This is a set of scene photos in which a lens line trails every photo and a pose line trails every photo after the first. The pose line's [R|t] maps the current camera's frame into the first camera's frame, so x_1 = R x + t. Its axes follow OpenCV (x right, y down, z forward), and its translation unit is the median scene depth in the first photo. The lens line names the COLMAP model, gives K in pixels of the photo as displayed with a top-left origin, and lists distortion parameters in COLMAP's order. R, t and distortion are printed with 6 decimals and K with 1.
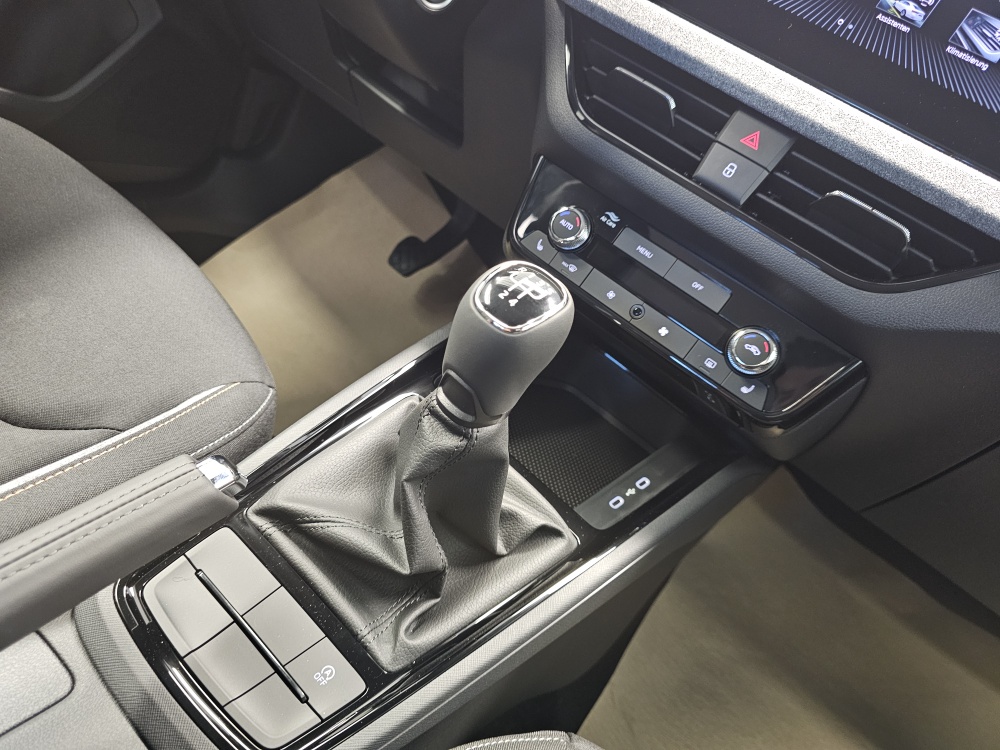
lens RADIAL K [[687.3, 0, 501.1], [0, 687.3, 379.6], [0, 0, 1]] dist [0.031018, -0.045255]
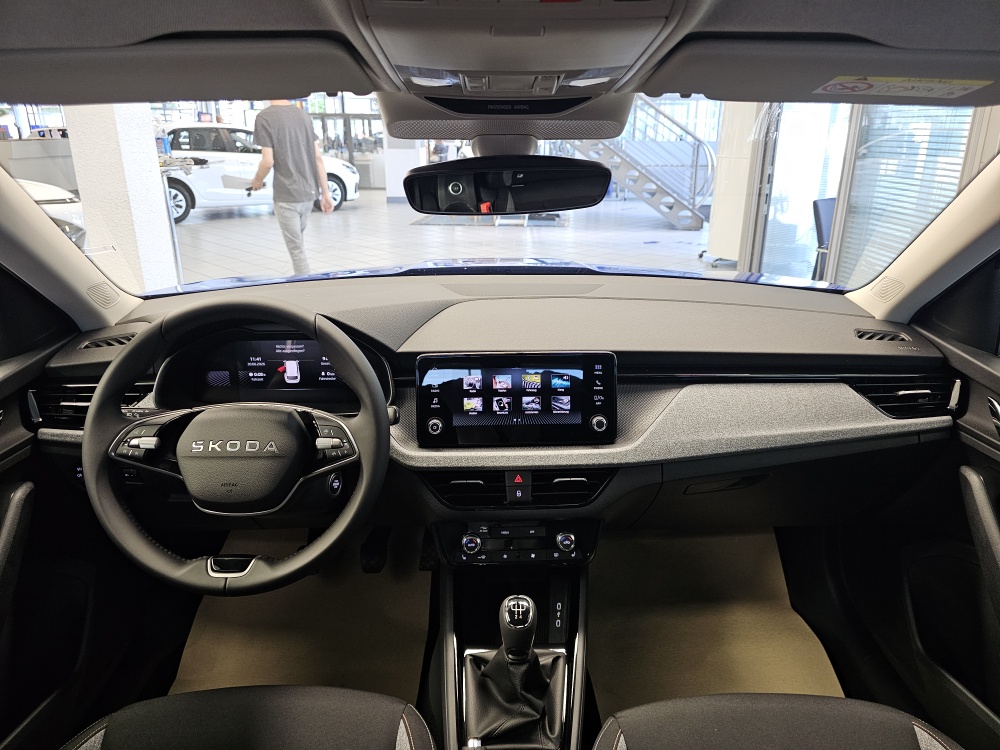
lens RADIAL K [[687.3, 0, 525.8], [0, 687.3, 361.7], [0, 0, 1]] dist [0.031018, -0.045255]
pose [[0.715321, -0.572553, 0.400623, -0.338824], [0.598083, 0.798125, 0.072754, -0.770254], [-0.361403, 0.187563, 0.913350, -1.243727]]
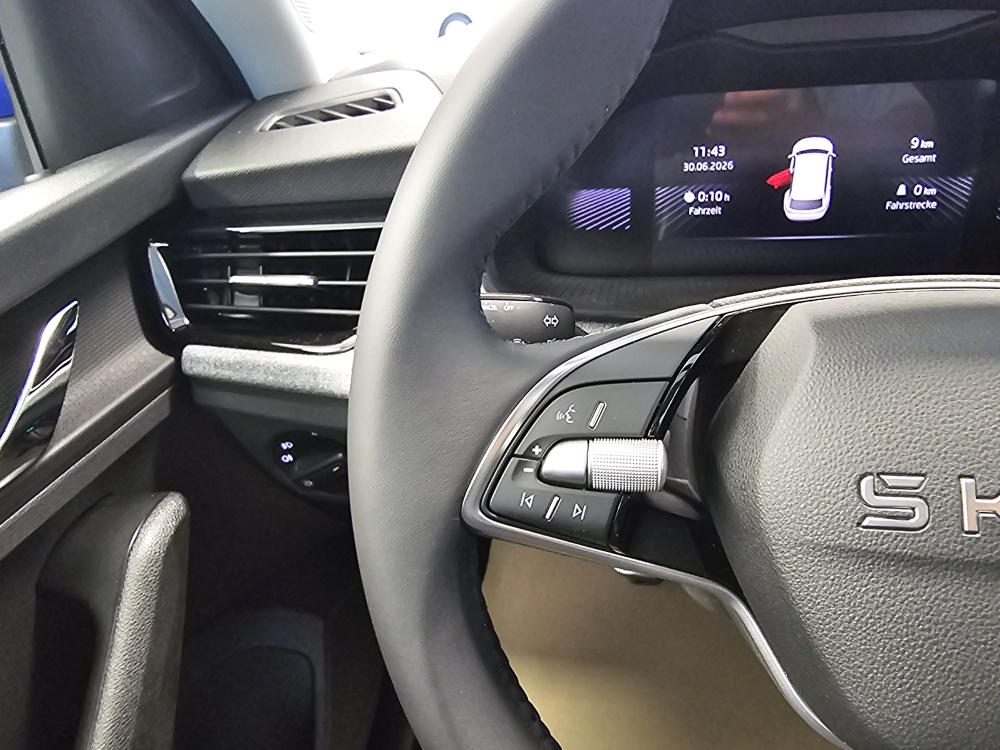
lens RADIAL K [[685.2, 0, 495.3], [0, 685.2, 368.0], [0, 0, 1]] dist [0.012229, -0.017065]
pose [[0.773028, -0.621130, 0.128936, -0.530721], [0.611685, 0.783694, 0.108011, -1.224718], [-0.168135, -0.004627, 0.985753, 0.558264]]
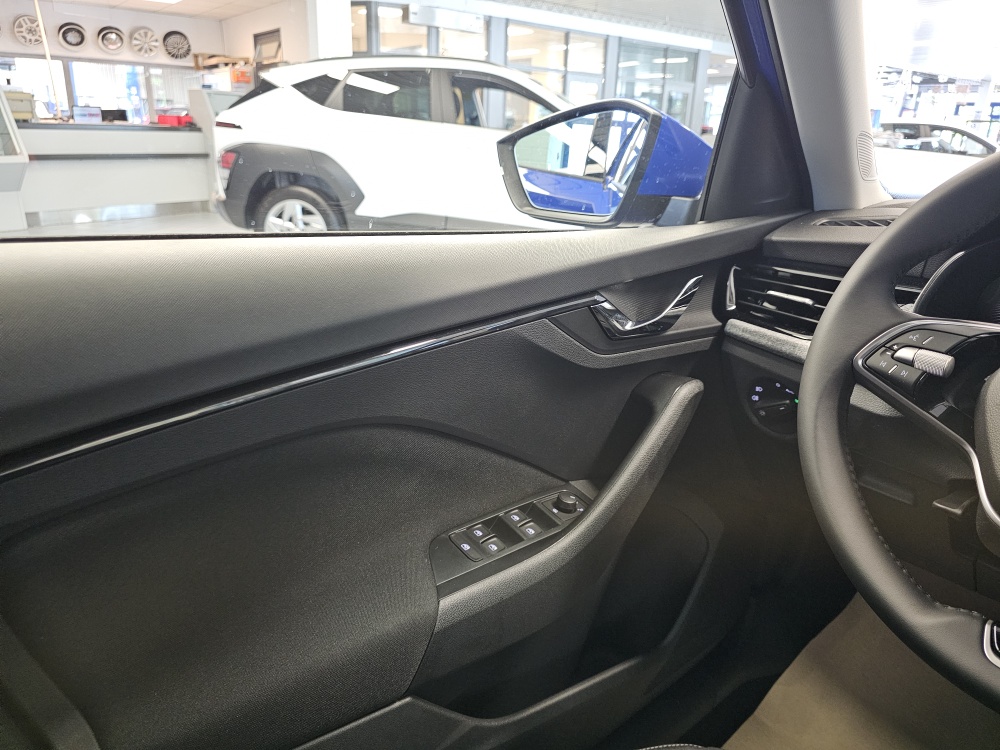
lens RADIAL K [[687.3, 0, 486.8], [0, 687.3, 366.7], [0, 0, 1]] dist [0.031018, -0.045255]
pose [[0.891942, -0.298216, -0.339864, -0.696658], [0.195951, 0.932353, -0.303844, -0.892172], [0.407484, 0.204415, 0.890040, -0.226662]]
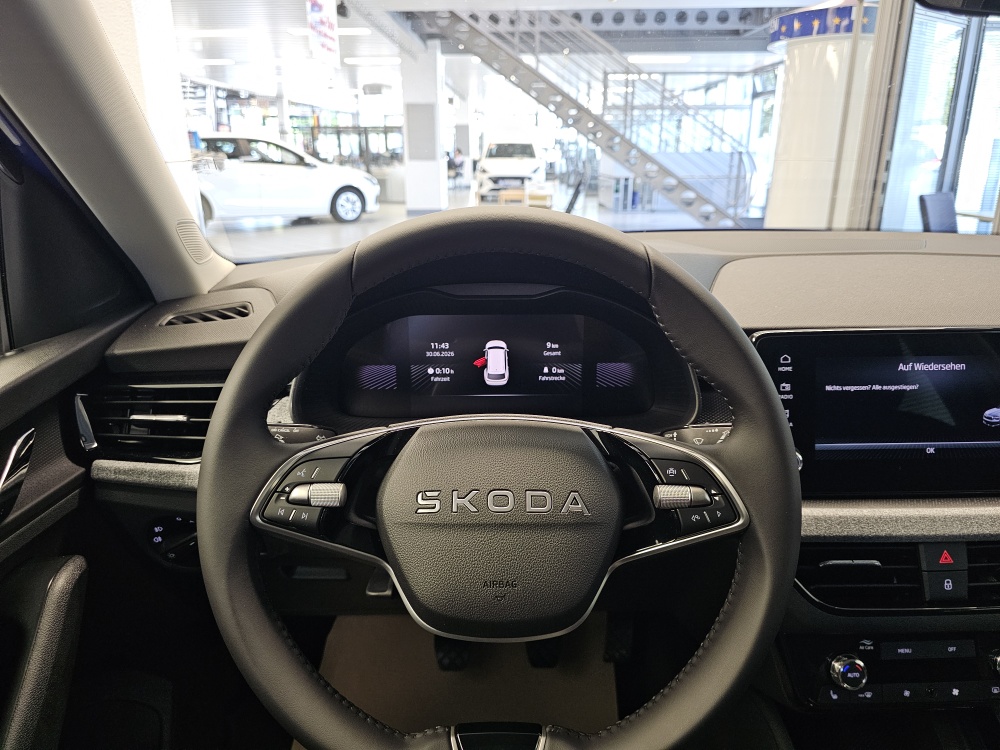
lens RADIAL K [[687.3, 0, 507.4], [0, 687.3, 365.9], [0, 0, 1]] dist [0.031018, -0.045255]
pose [[0.727891, -0.561839, 0.393079, -0.545455], [0.597786, 0.800773, 0.037605, -1.111693], [-0.335895, 0.207605, 0.918735, -0.052105]]
